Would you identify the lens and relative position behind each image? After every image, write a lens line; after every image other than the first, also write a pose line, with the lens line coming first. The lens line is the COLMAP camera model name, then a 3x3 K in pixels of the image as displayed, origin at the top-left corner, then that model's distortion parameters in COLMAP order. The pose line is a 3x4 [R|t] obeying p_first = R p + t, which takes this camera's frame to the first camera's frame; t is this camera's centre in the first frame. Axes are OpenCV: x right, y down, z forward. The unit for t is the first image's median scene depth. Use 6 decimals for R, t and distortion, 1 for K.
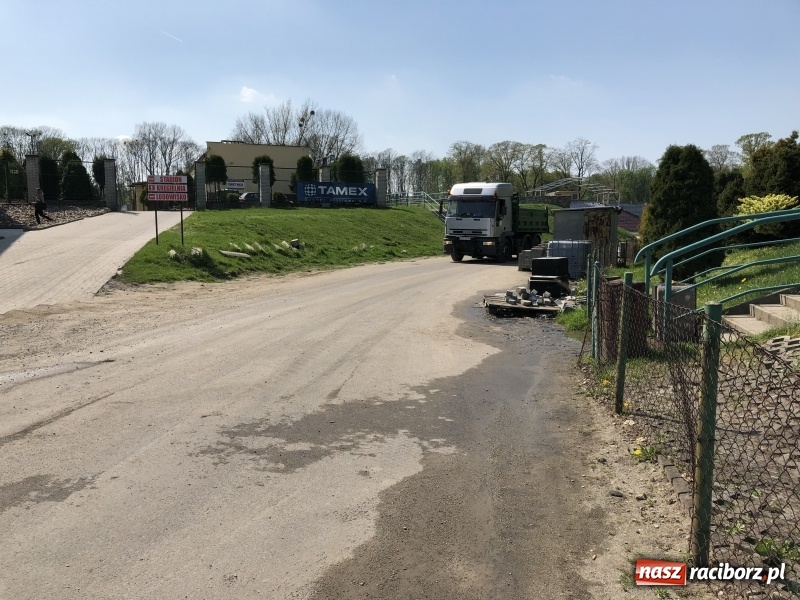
lens RADIAL K [[634.7, 0, 400.0], [0, 634.7, 300.0], [0, 0, 1]] dist [0.029053, 0.001819]
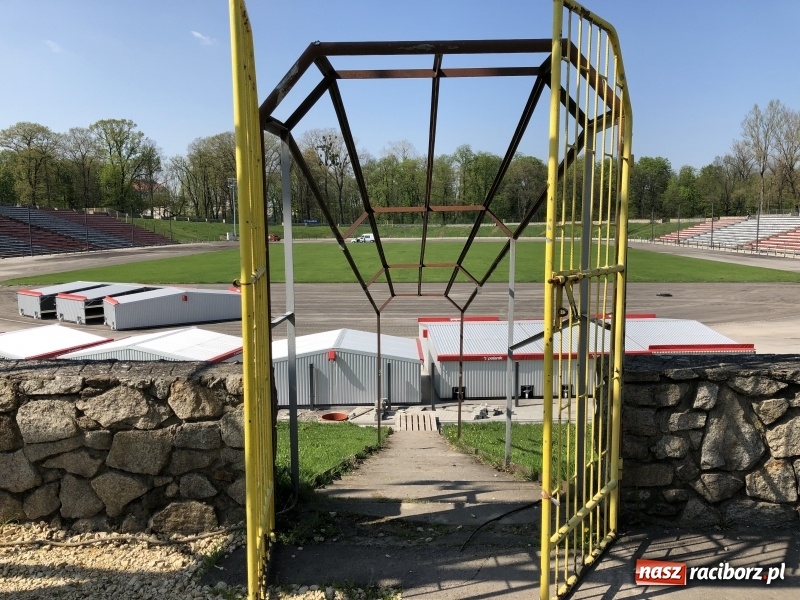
lens RADIAL K [[654.8, 0, 402.0], [0, 654.8, 300.2], [0, 0, 1]] dist [0.029043, -0.002833]
pose [[0.441224, -0.112600, 0.890305, -0.046420], [0.114710, 0.991035, 0.068491, -0.052149], [-0.890035, 0.071907, 0.450185, 0.330233]]
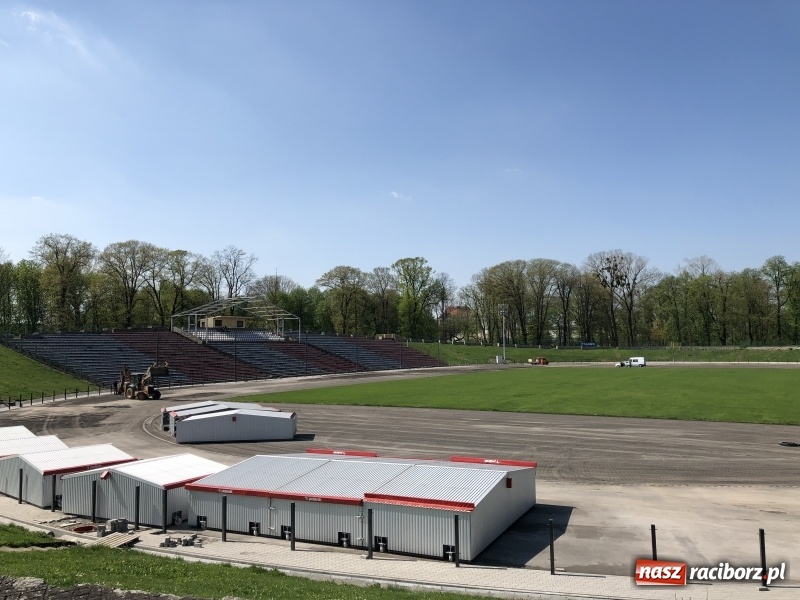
lens RADIAL K [[653.4, 0, 400.0], [0, 653.4, 300.0], [0, 0, 1]] dist [0.020425, -0.002963]
pose [[0.813856, 0.028217, 0.580381, -0.002577], [0.083847, 0.982664, -0.165353, -0.046556], [-0.574985, 0.183237, 0.797381, 0.274736]]
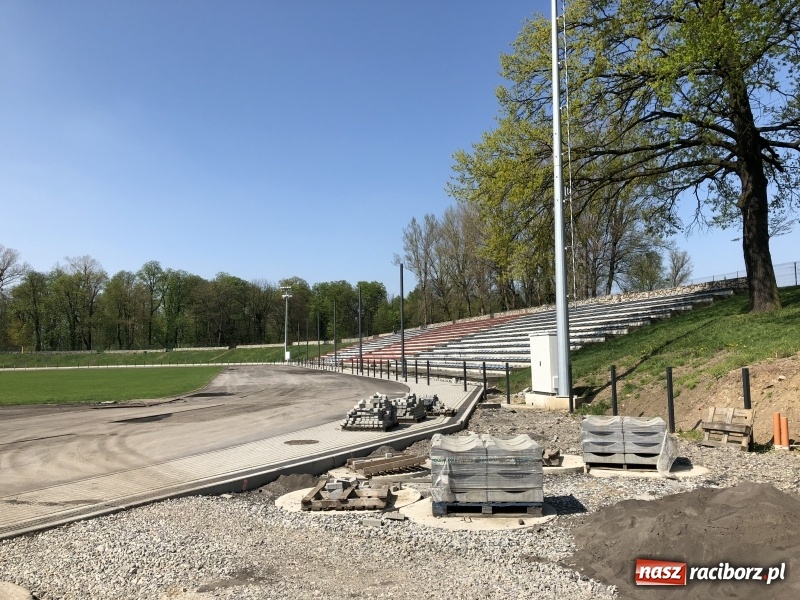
lens RADIAL K [[657.4, 0, 404.5], [0, 657.4, 292.1], [0, 0, 1]] dist [0.016358, -0.007664]
pose [[0.147104, 0.085501, 0.985419, 0.108254], [0.140076, 0.984415, -0.106325, -0.025639], [-0.979152, 0.153675, 0.132834, 0.235039]]
